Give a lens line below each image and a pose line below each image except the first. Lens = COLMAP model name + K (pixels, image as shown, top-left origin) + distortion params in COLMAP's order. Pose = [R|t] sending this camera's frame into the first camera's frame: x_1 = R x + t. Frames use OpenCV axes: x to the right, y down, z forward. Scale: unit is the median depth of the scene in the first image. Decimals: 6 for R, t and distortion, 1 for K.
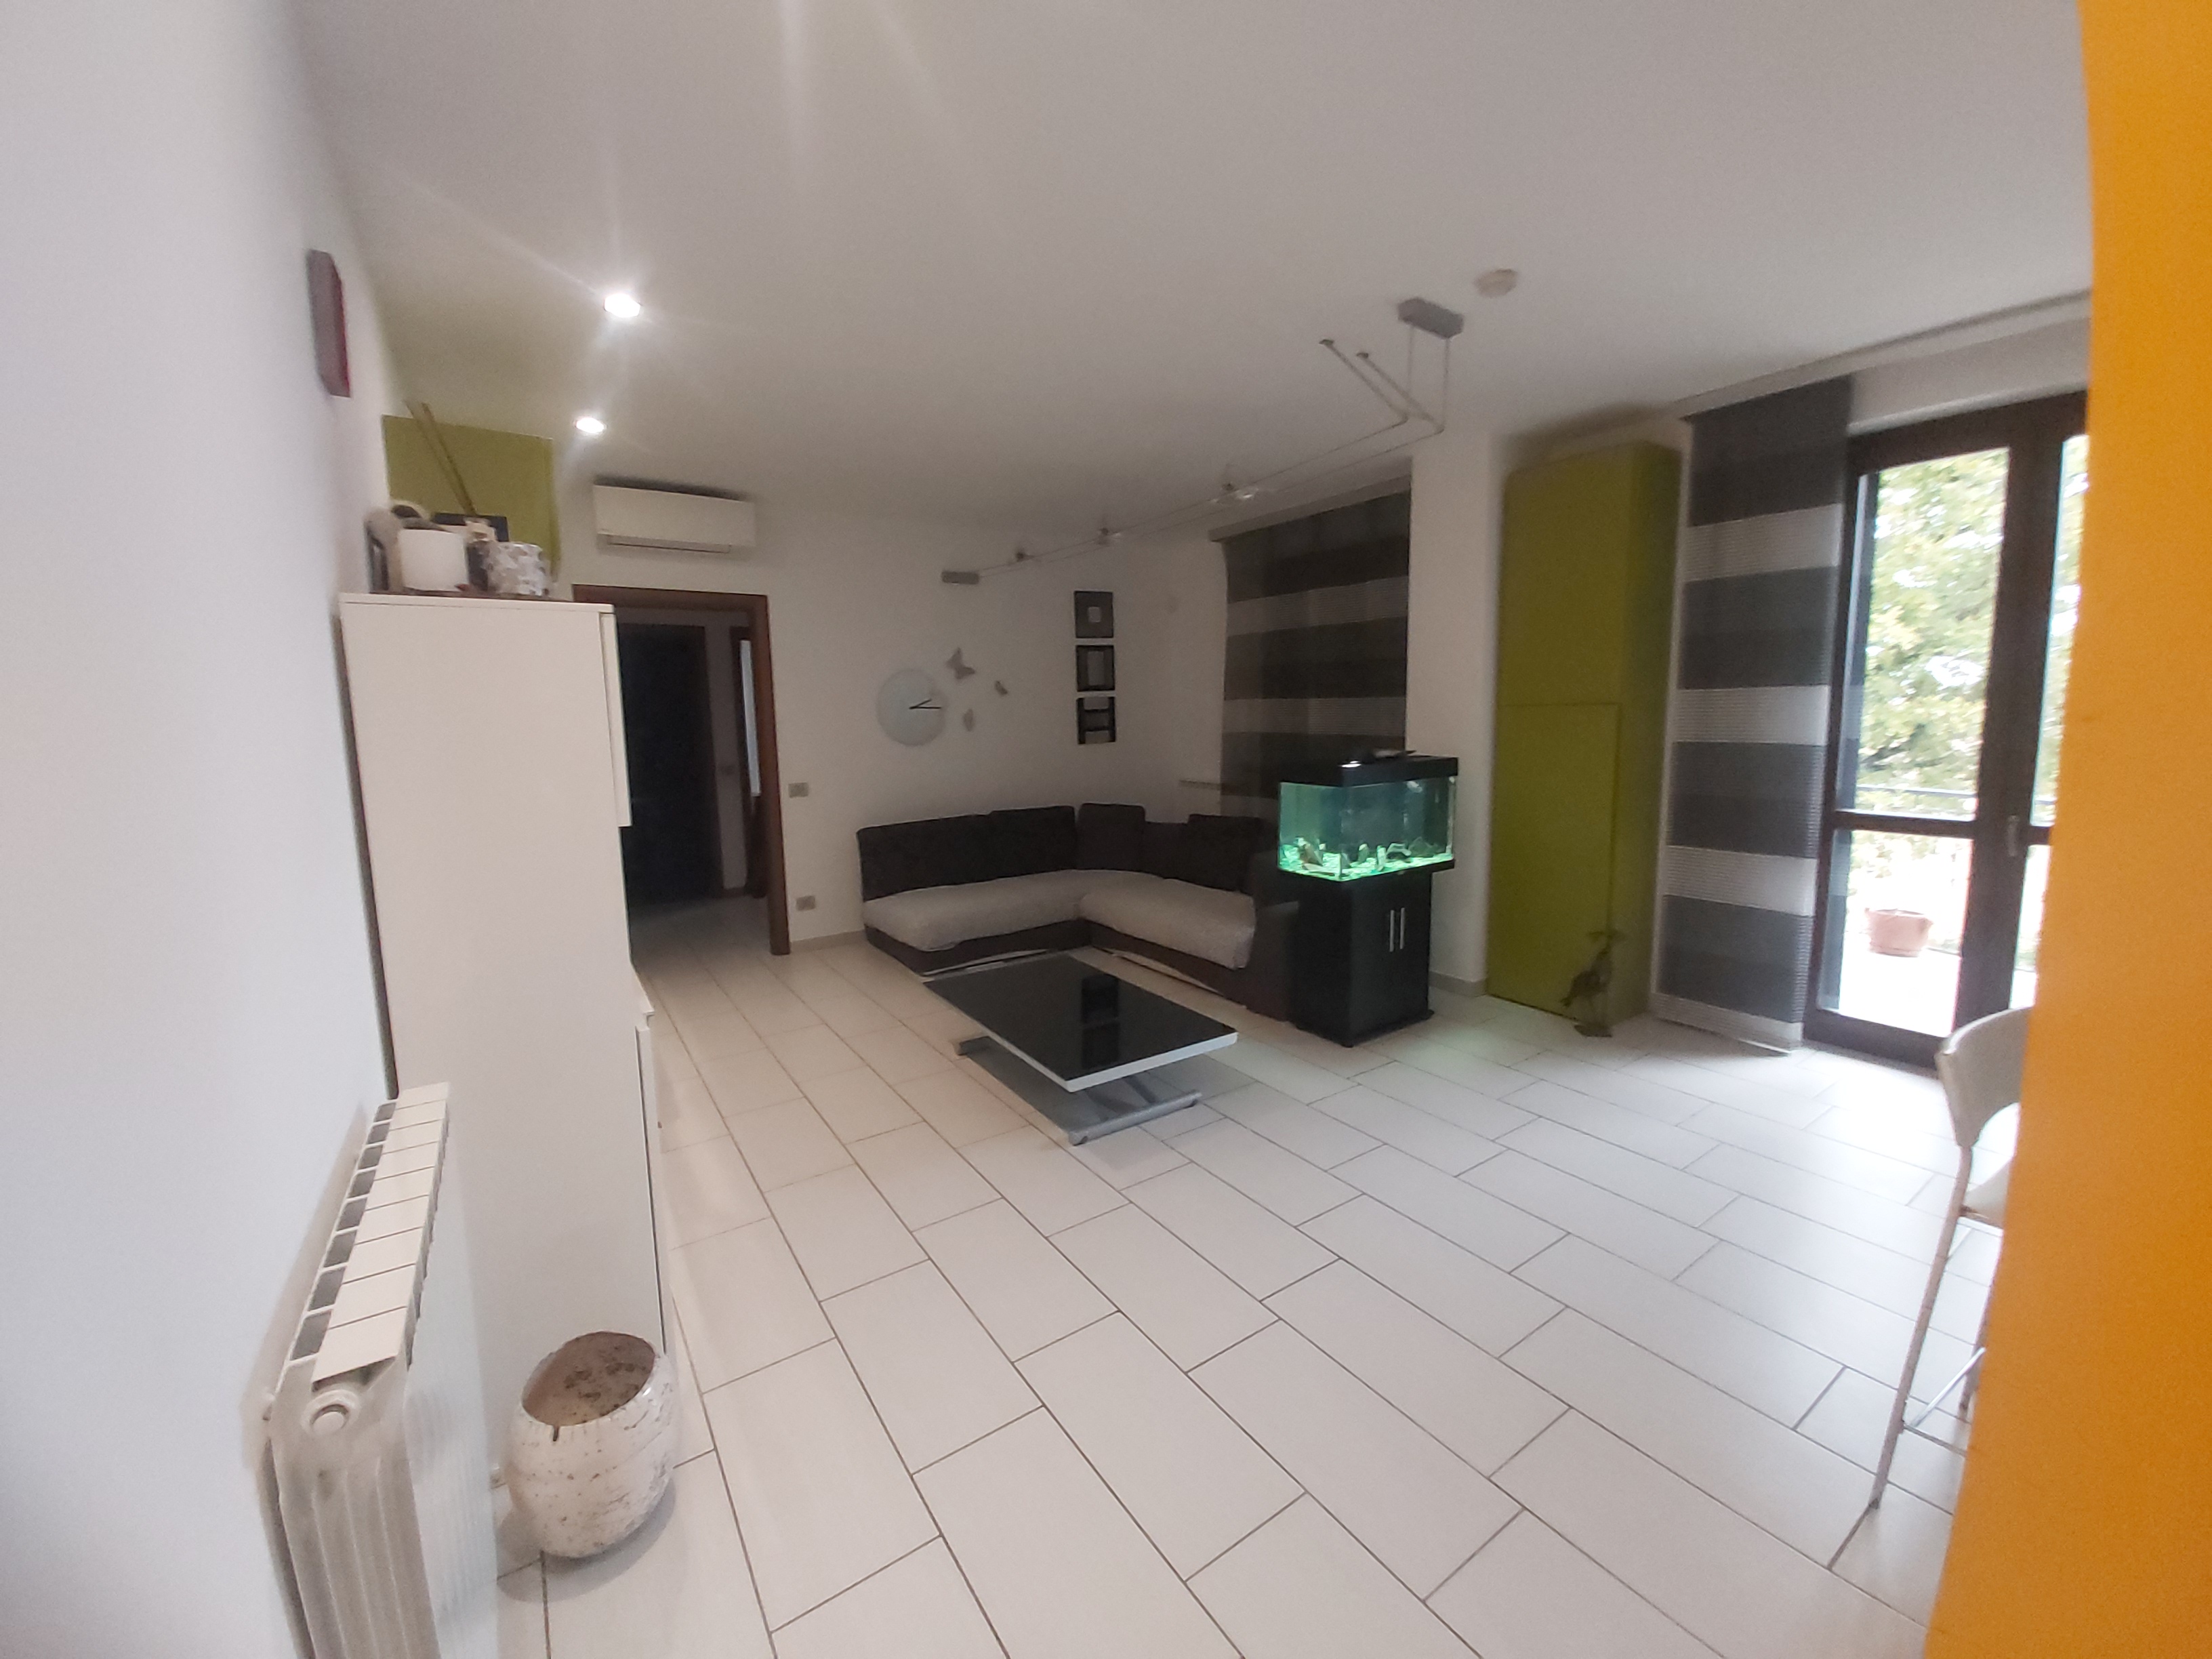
lens RADIAL K [[859.7, 0, 1102.8], [0, 859.7, 807.4], [0, 0, 1]] dist [0.001476, -0.012412]
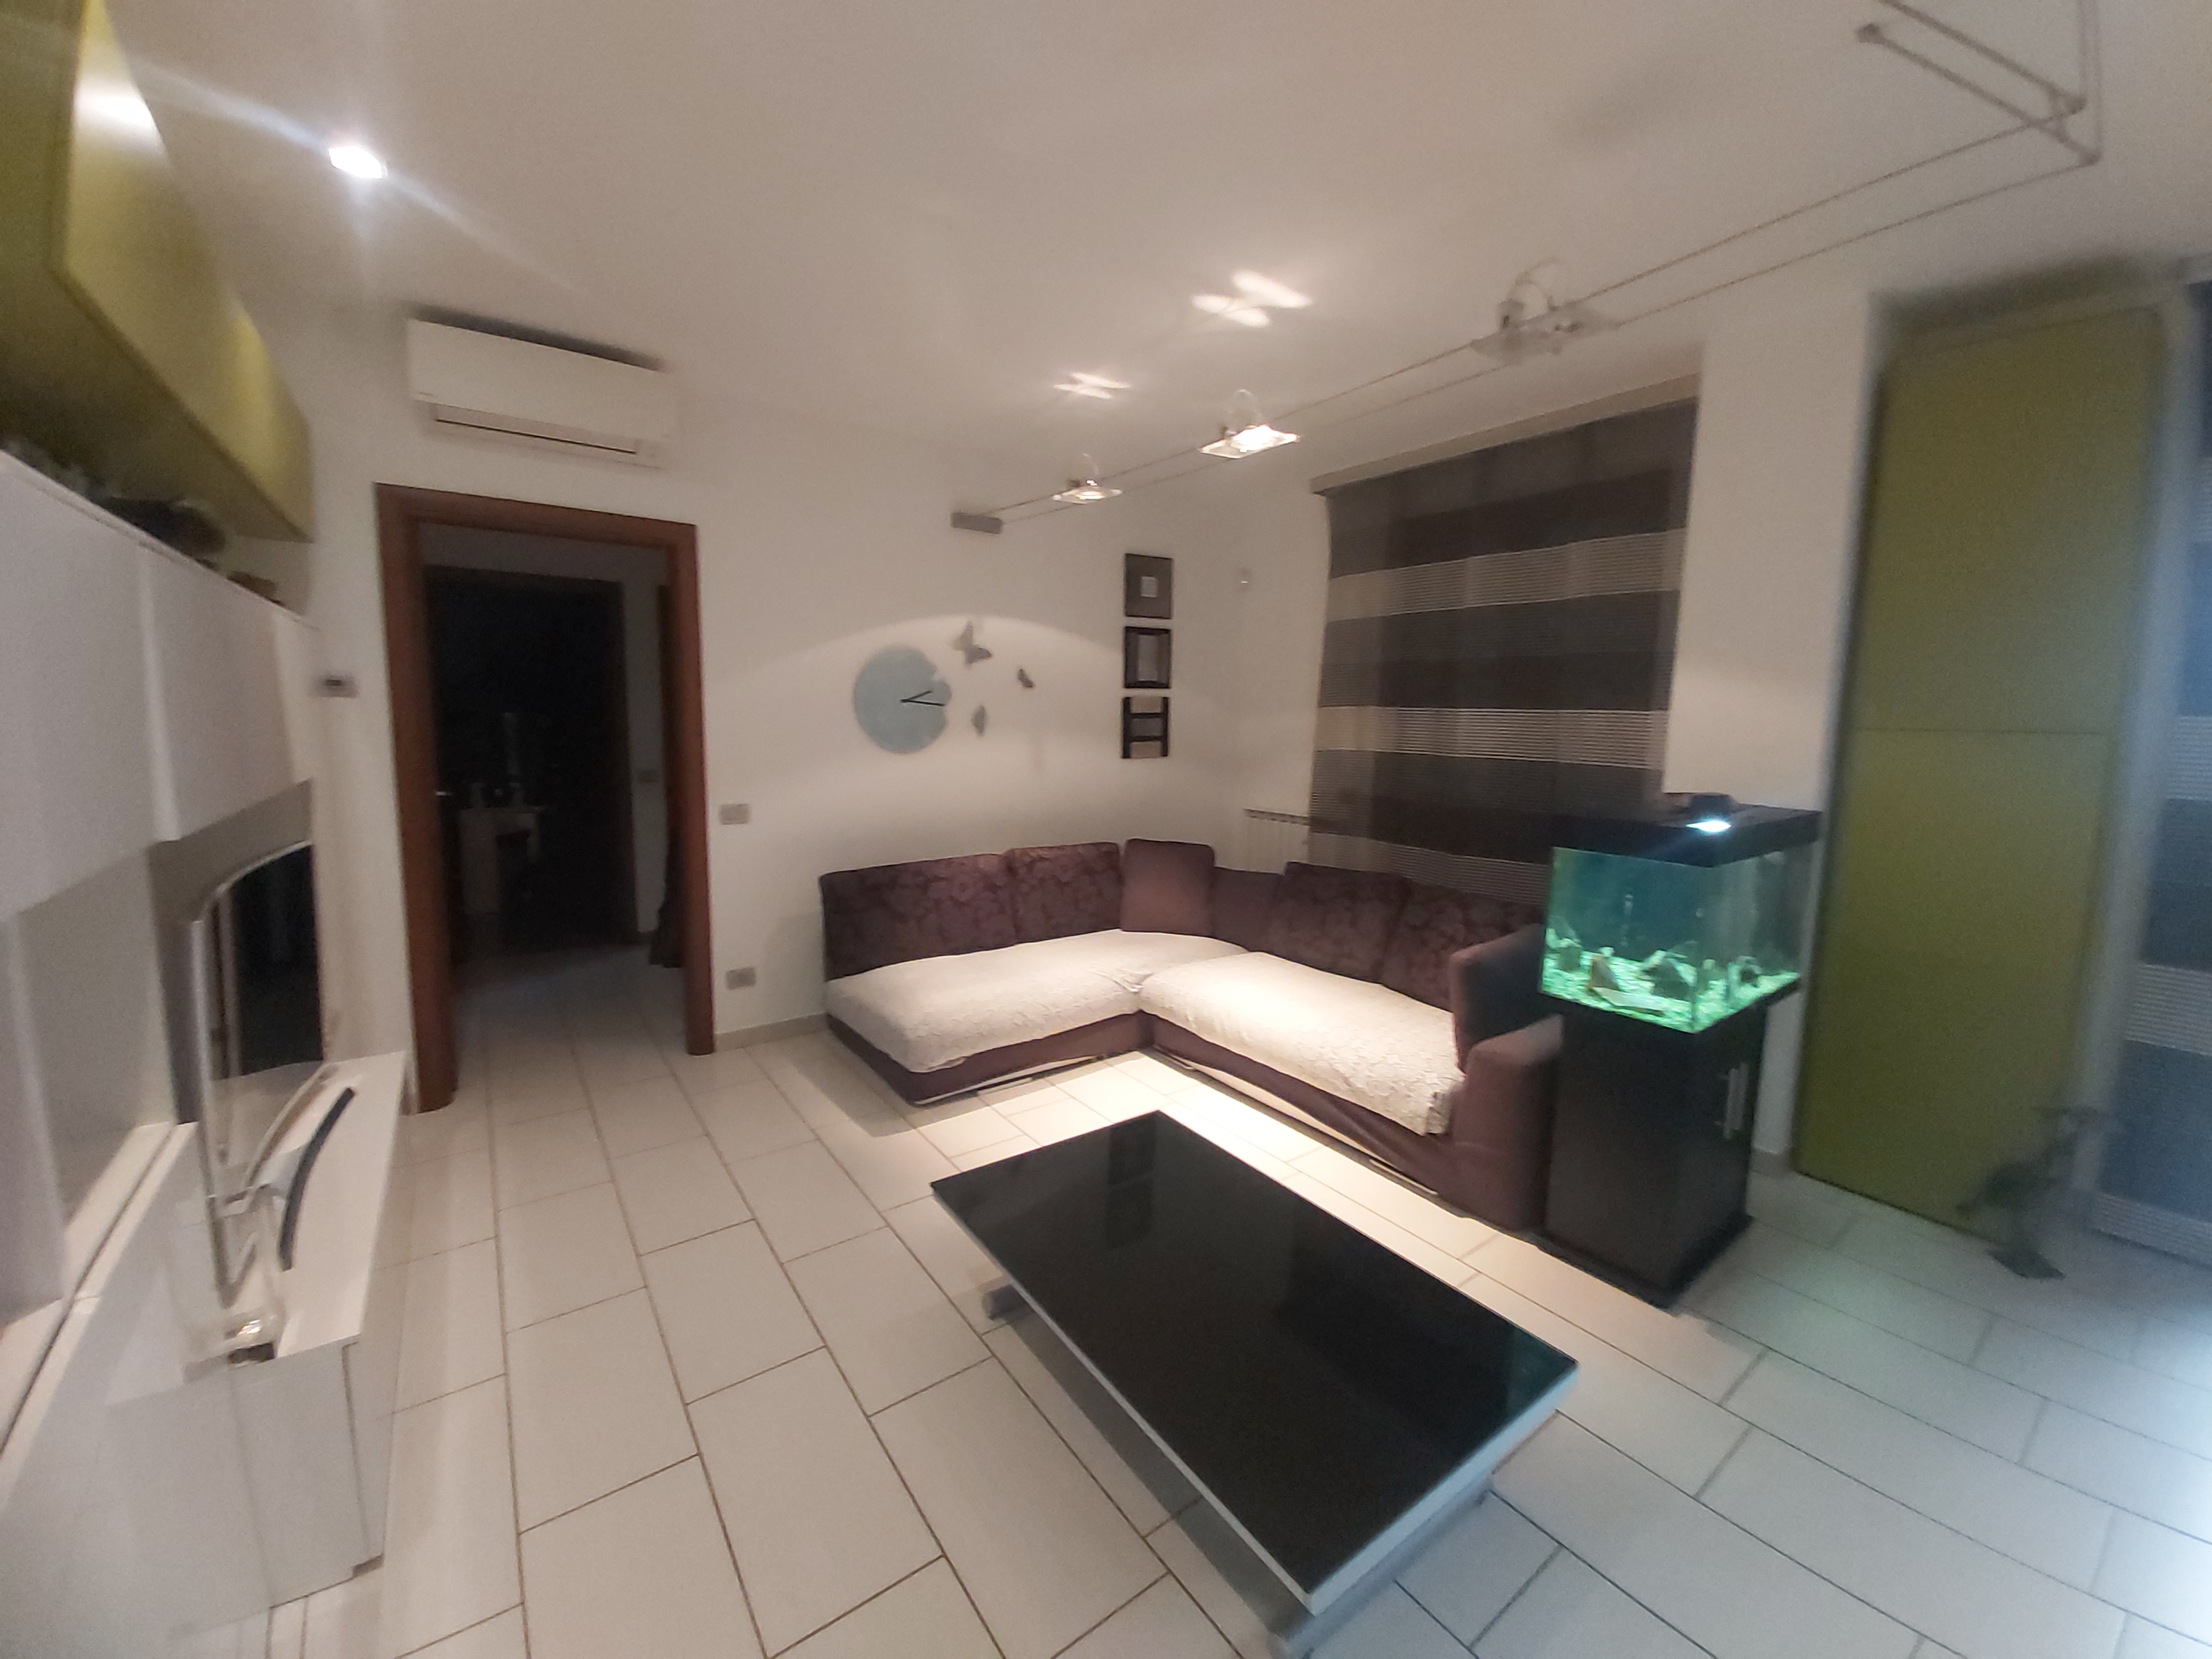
lens RADIAL K [[859.7, 0, 1102.8], [0, 859.7, 807.4], [0, 0, 1]] dist [0.001476, -0.012412]
pose [[0.998691, 0.031549, 0.040249, -0.079011], [-0.031257, 0.999481, -0.007843, -0.026373], [-0.040476, 0.006575, 0.999159, 0.270830]]
